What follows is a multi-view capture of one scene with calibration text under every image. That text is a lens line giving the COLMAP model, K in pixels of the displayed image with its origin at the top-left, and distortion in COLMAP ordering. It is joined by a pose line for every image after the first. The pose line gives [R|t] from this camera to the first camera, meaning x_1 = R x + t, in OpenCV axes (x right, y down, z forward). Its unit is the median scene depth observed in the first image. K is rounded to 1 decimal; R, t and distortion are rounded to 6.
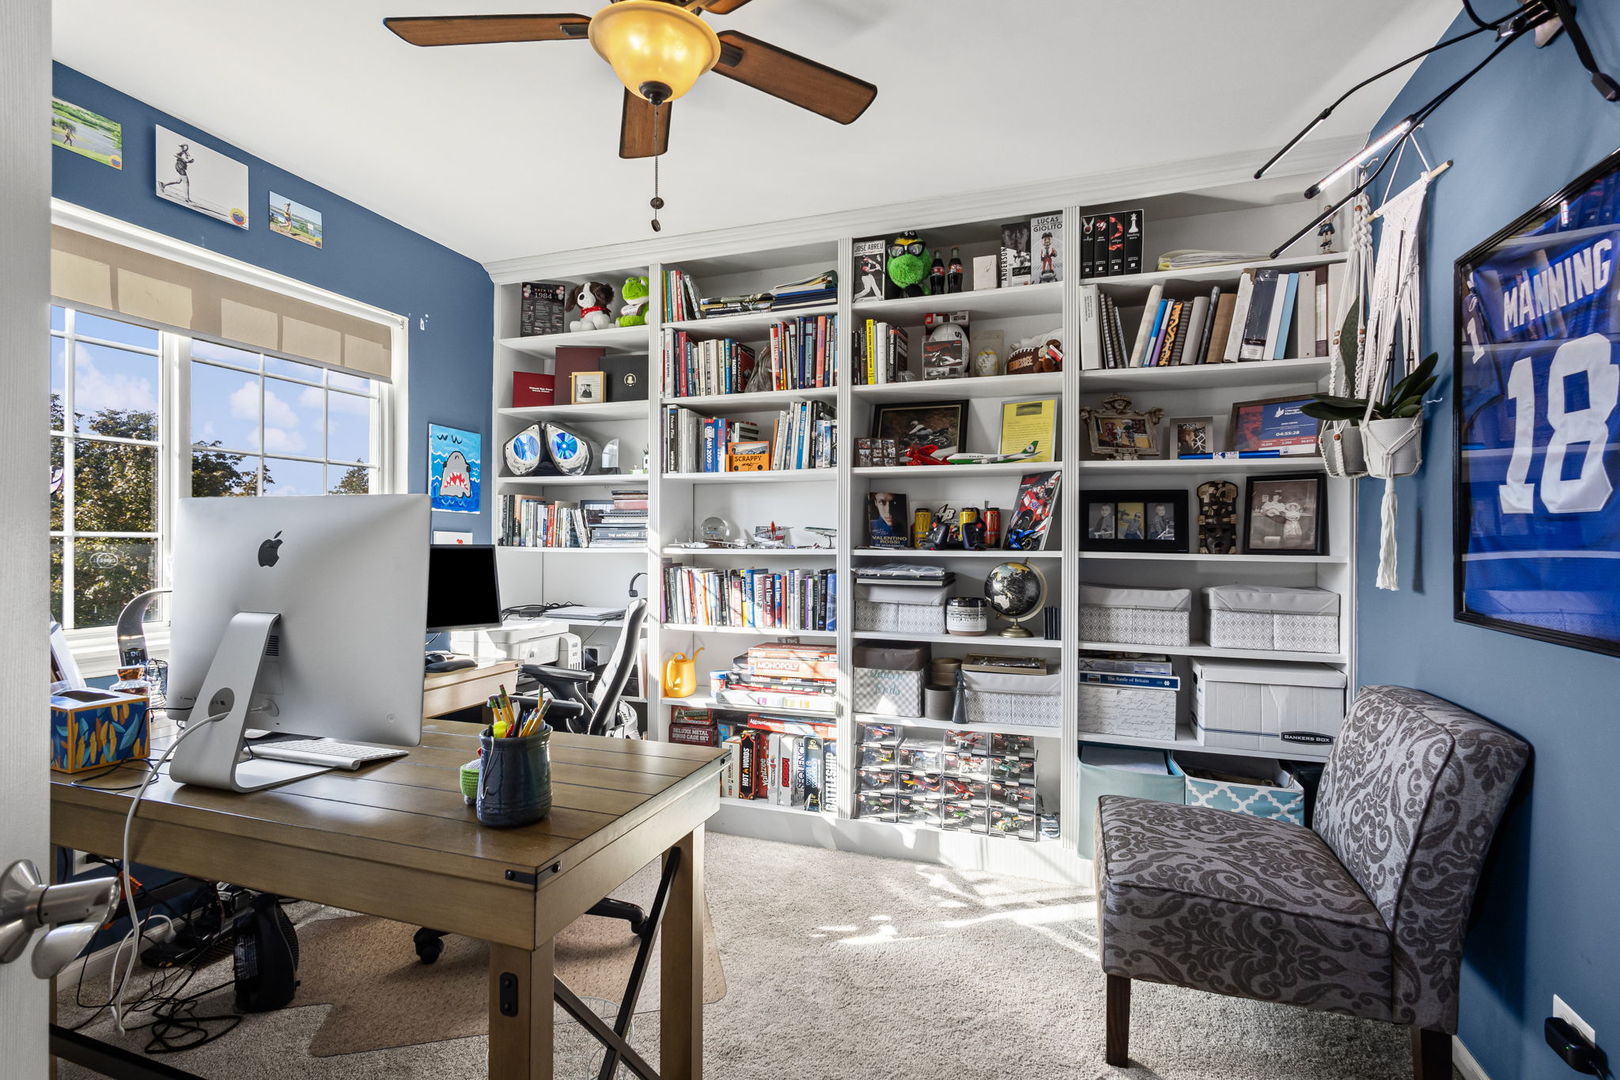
lens RADIAL K [[750.1, 0, 809.9], [0, 750.1, 540.0], [0, 0, 1]] dist [0.015395, -0.000688]
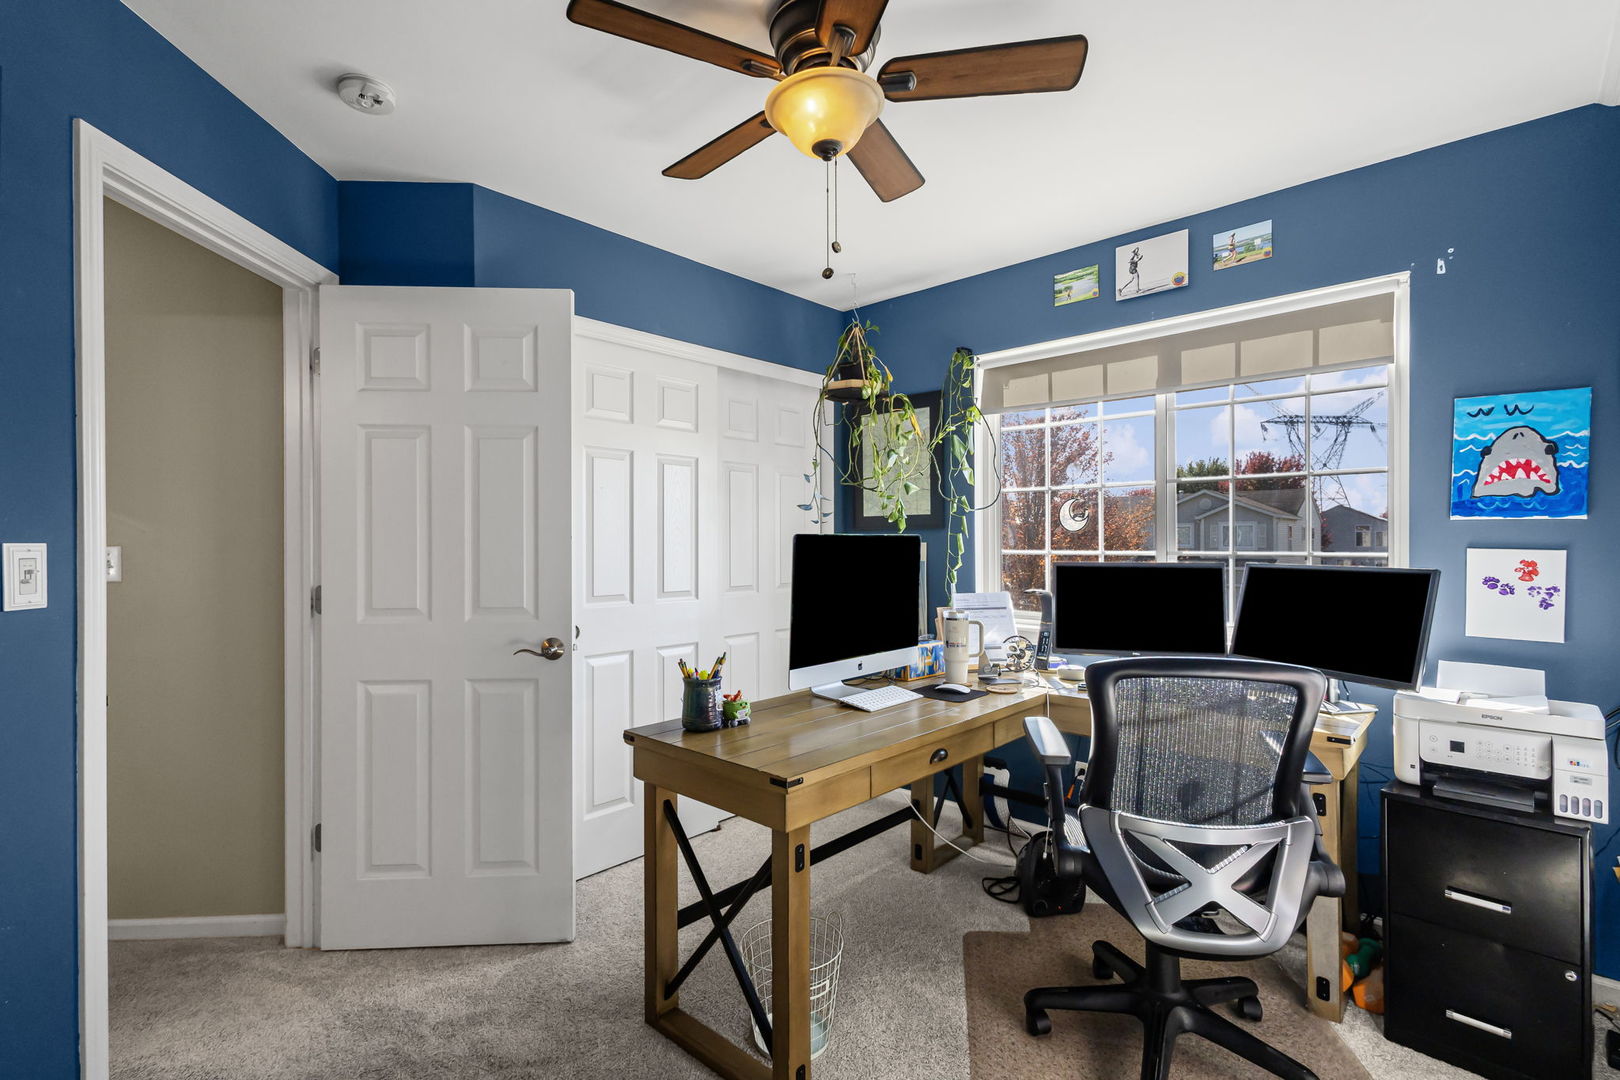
lens RADIAL K [[750.1, 0, 808.0], [0, 750.1, 542.2], [0, 0, 1]] dist [0.015395, -0.000688]
pose [[-0.409430, 0.004015, -0.912333, 0.501872], [0.000018, 0.999990, 0.004392, -0.024596], [0.912341, 0.001782, -0.409426, 0.891112]]
